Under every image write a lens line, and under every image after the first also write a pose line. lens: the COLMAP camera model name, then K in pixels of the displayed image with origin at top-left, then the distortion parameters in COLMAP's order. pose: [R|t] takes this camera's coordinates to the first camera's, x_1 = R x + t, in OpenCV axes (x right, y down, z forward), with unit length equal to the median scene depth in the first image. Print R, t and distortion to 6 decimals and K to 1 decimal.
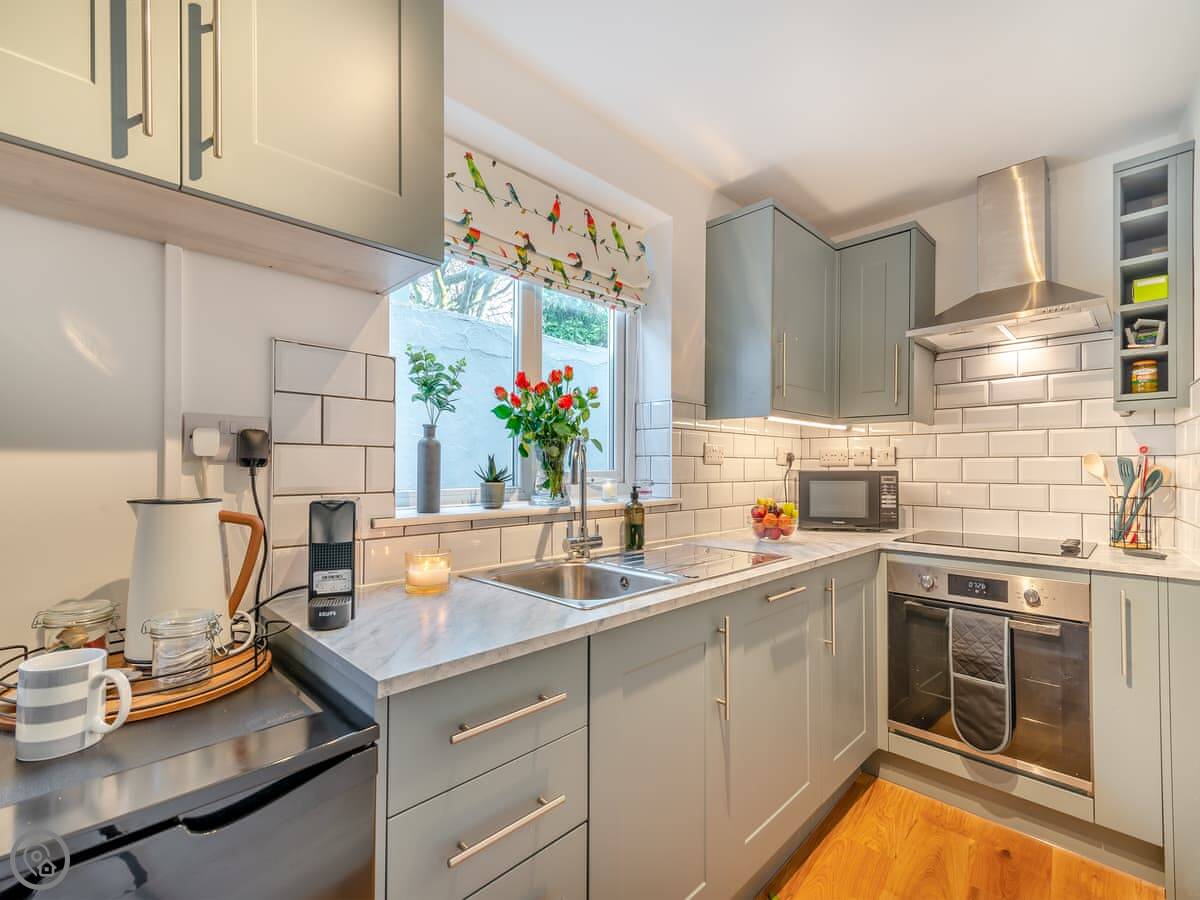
lens RADIAL K [[548.7, 0, 596.4], [0, 548.7, 465.4], [0, 0, 1]] dist [0.012723, 0.000054]
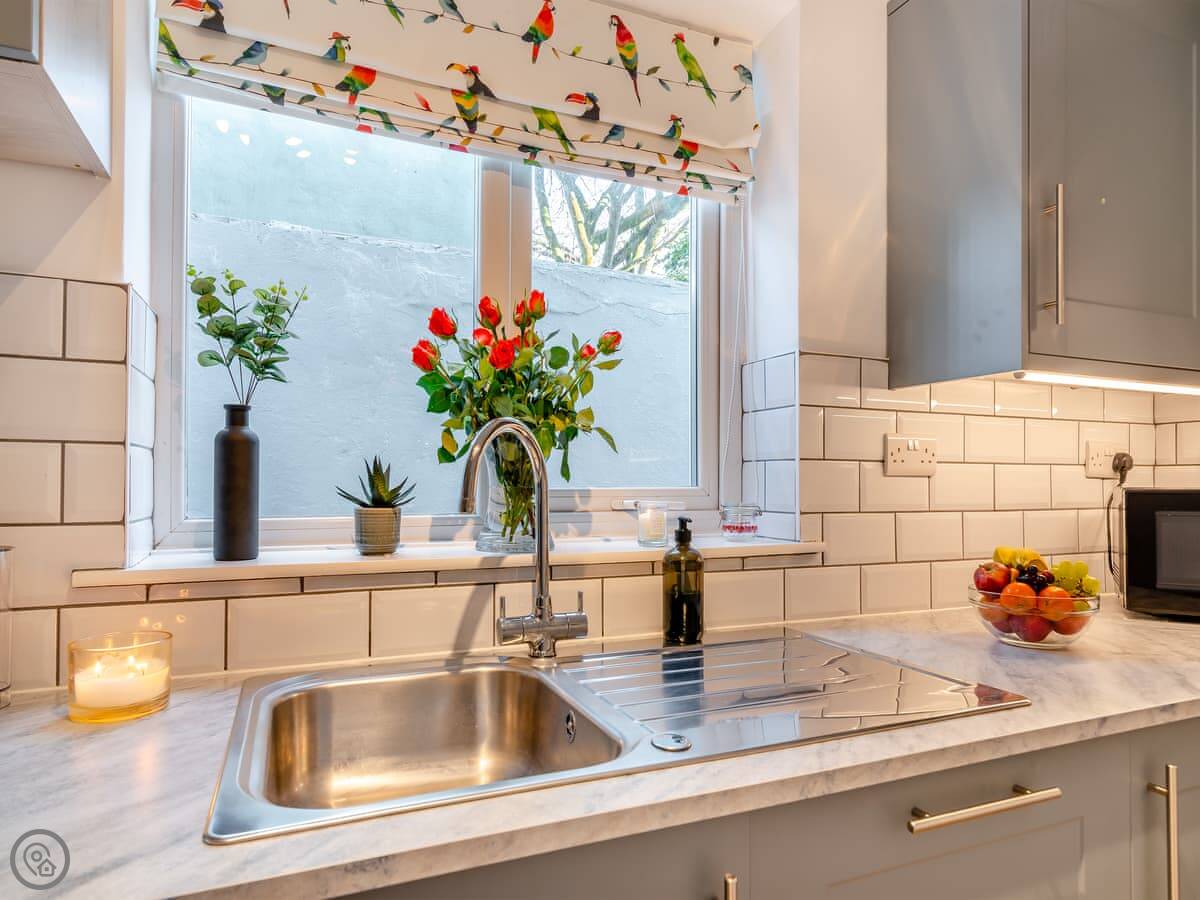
lens RADIAL K [[669.9, 0, 598.7], [0, 669.9, 478.5], [0, 0, 1]] dist [0.000550, -0.000378]
pose [[0.917135, -0.004616, -0.398549, 0.245782], [0.001293, 0.999962, -0.008606, 0.006525], [0.398574, 0.007378, 0.917107, 0.397608]]
